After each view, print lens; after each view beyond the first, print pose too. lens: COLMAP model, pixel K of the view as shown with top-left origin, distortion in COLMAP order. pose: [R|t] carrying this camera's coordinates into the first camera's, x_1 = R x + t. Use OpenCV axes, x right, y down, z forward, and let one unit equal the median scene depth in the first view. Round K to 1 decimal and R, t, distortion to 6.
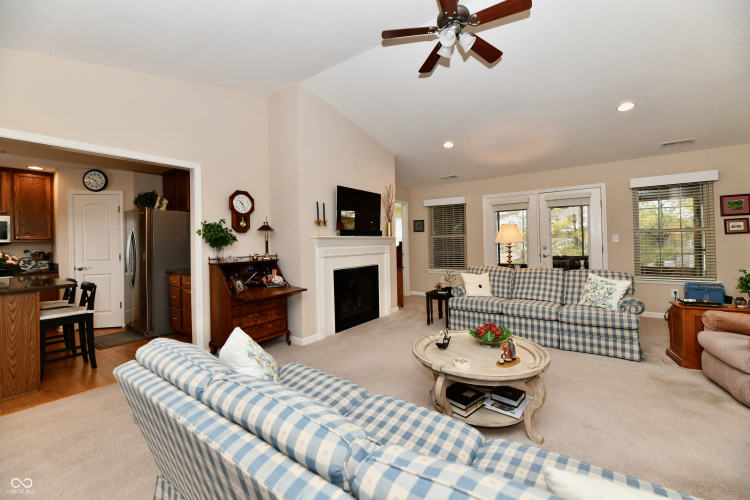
lens RADIAL K [[310.2, 0, 379.4], [0, 310.2, 240.2], [0, 0, 1]] dist [-0.002386, -0.001057]
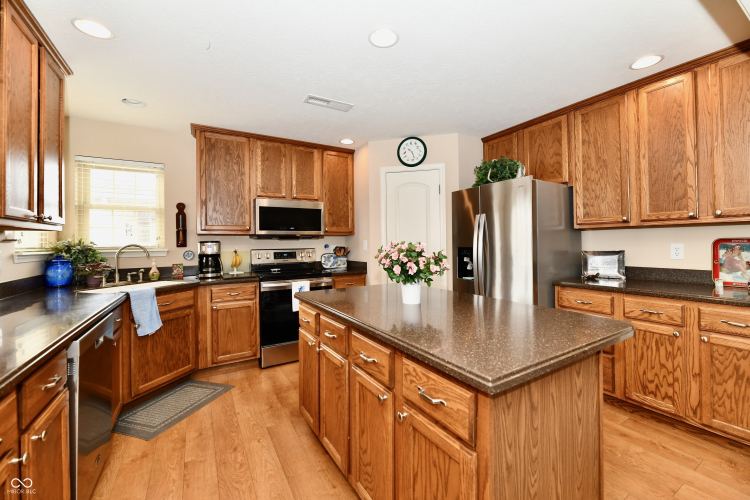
lens RADIAL K [[310.2, 0, 379.4], [0, 310.2, 240.2], [0, 0, 1]] dist [-0.002386, -0.001057]
pose [[0.921421, 0.006598, -0.388510, -0.814934], [-0.004064, 0.999965, 0.007344, 0.016588], [0.388544, -0.005188, 0.921415, 0.330414]]
